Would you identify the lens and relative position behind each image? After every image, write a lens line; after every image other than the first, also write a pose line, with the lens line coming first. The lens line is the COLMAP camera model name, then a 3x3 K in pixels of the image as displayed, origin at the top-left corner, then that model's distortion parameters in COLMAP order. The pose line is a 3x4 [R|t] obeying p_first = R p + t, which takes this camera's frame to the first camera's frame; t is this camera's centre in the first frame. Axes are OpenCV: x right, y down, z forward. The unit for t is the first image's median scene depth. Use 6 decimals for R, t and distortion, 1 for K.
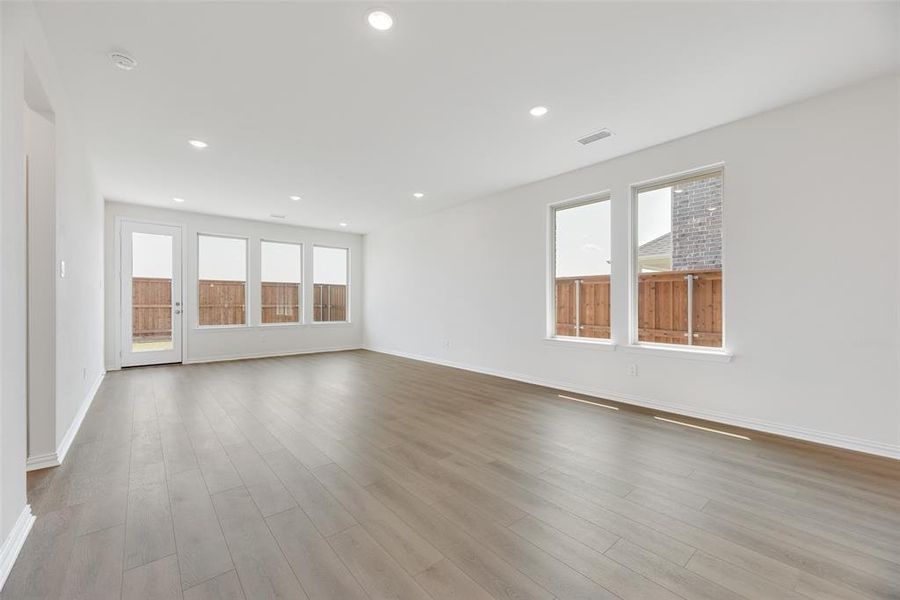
lens RADIAL K [[364.8, 0, 451.9], [0, 364.8, 299.8], [0, 0, 1]] dist [0.000007, -0.000101]
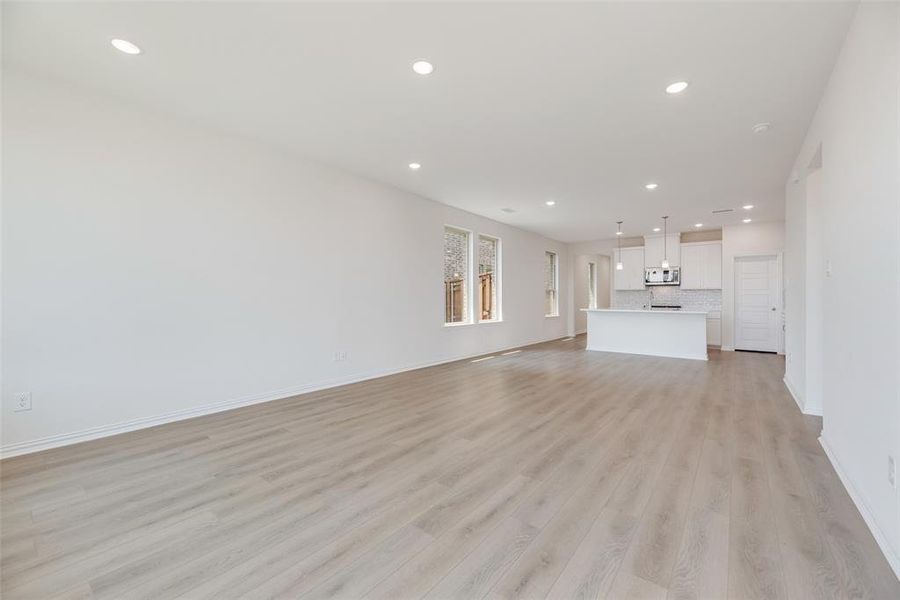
lens RADIAL K [[364.8, 0, 451.9], [0, 364.8, 299.8], [0, 0, 1]] dist [0.000007, -0.000101]
pose [[-0.199275, -0.004505, 0.979933, -0.761967], [-0.010105, 0.999946, 0.002542, 0.005556], [-0.979892, -0.009396, -0.199310, 0.918305]]
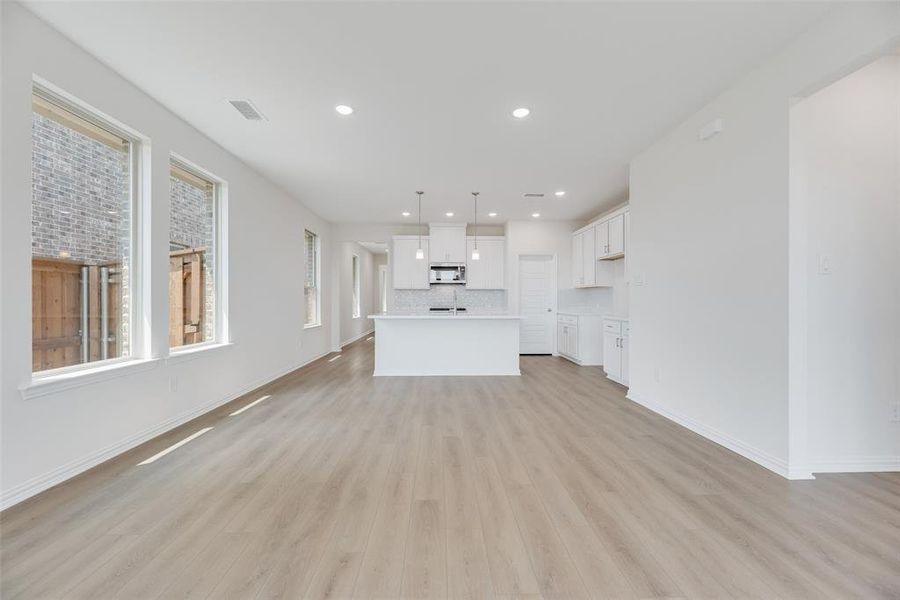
lens RADIAL K [[364.8, 0, 451.9], [0, 364.8, 299.8], [0, 0, 1]] dist [0.000007, -0.000101]
pose [[-0.782954, -0.000043, 0.622080, -0.293823], [-0.005562, 0.999961, -0.006931, 0.004631], [-0.622055, -0.008887, -0.782923, 0.764646]]
